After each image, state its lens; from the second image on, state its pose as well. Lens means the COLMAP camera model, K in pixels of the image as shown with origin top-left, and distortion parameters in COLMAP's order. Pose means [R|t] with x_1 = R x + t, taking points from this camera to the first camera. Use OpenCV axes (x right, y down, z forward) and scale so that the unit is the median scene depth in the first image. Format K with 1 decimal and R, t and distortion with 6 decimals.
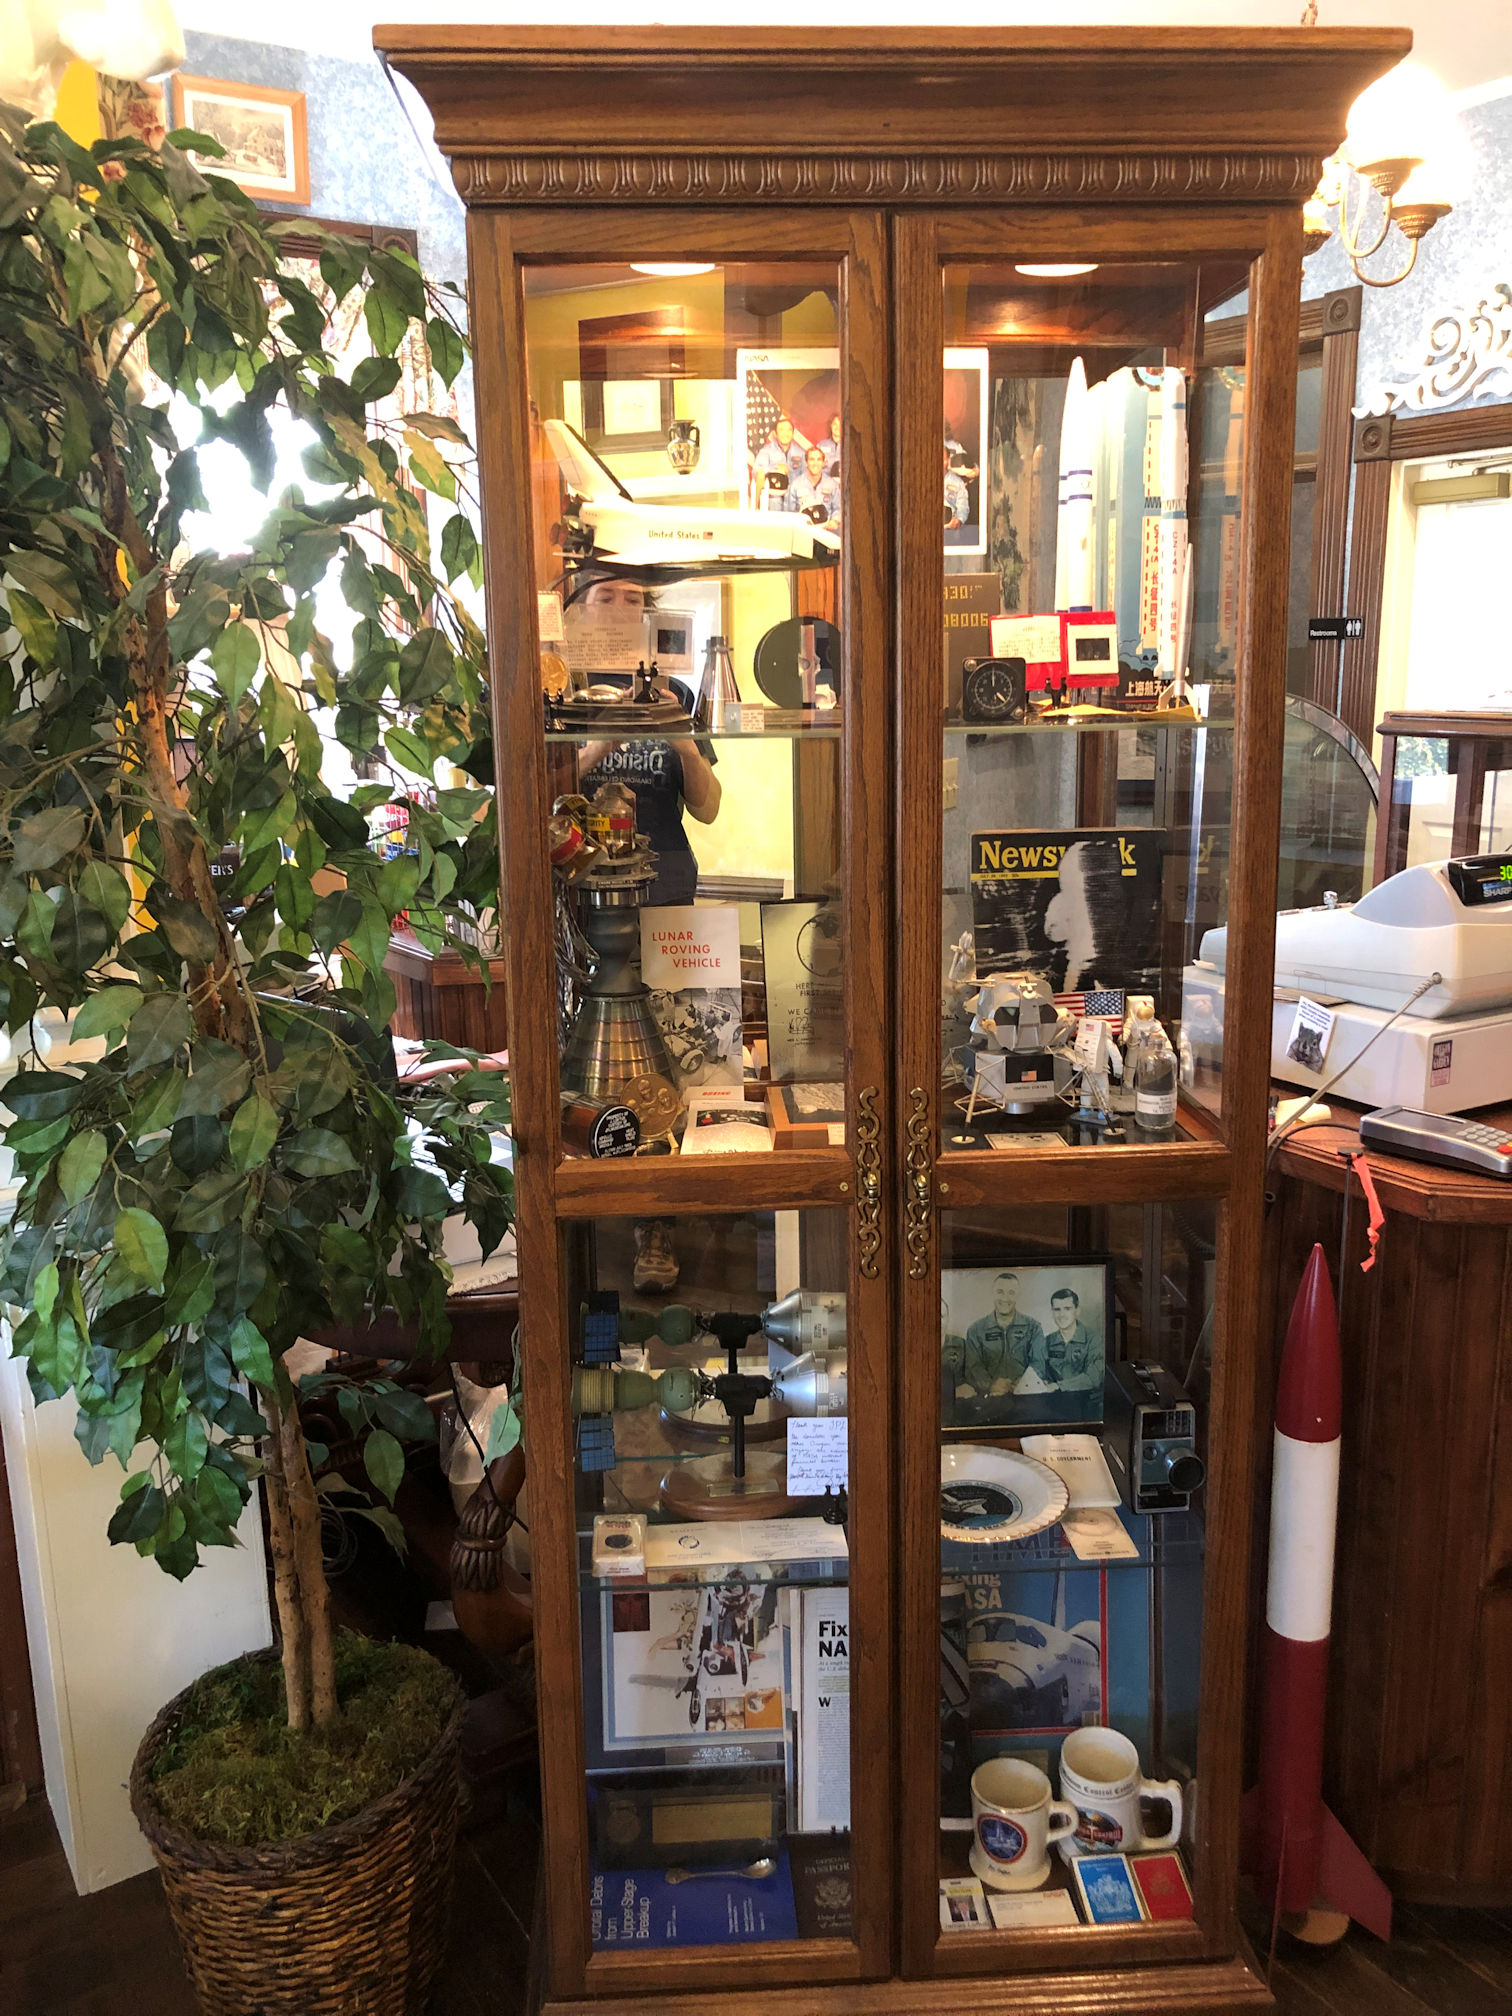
lens RADIAL K [[1713.1, 0, 756.0], [0, 1713.1, 1008.0], [0, 0, 1]] dist [0.001082, -0.001153]
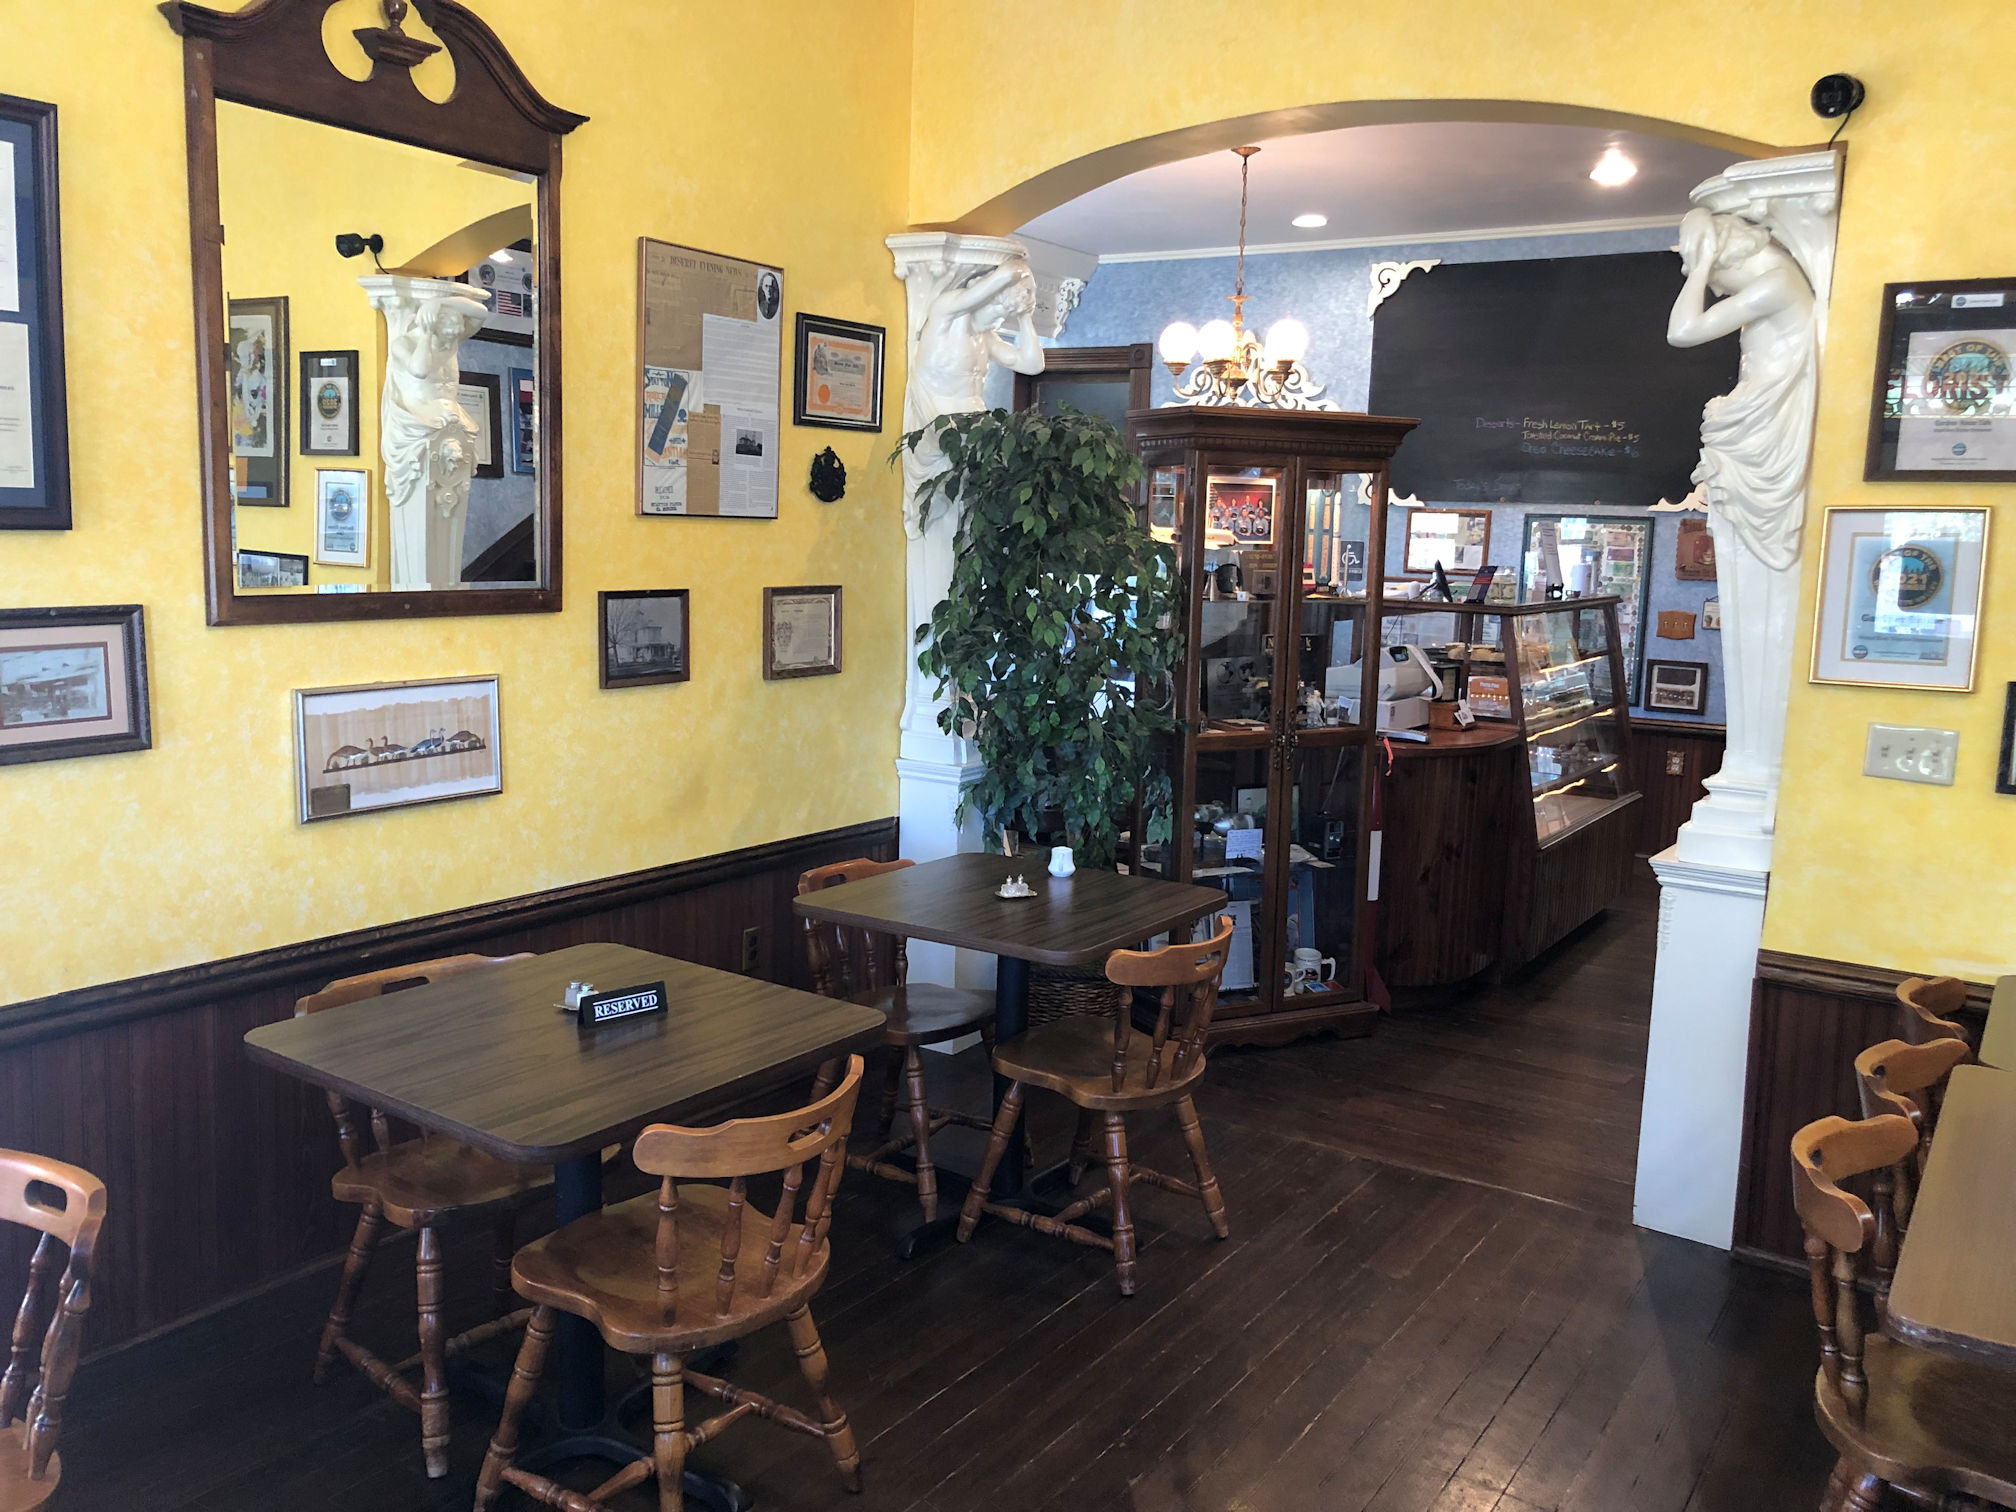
lens RADIAL K [[1634.7, 0, 1008.0], [0, 1634.7, 756.0], [0, 0, 1]] dist [0.005382, 0.001286]
pose [[0.914142, -0.017646, 0.405011, -1.501778], [0.044142, 0.997445, -0.056174, 0.258634], [-0.402985, 0.069229, 0.912585, -1.463759]]
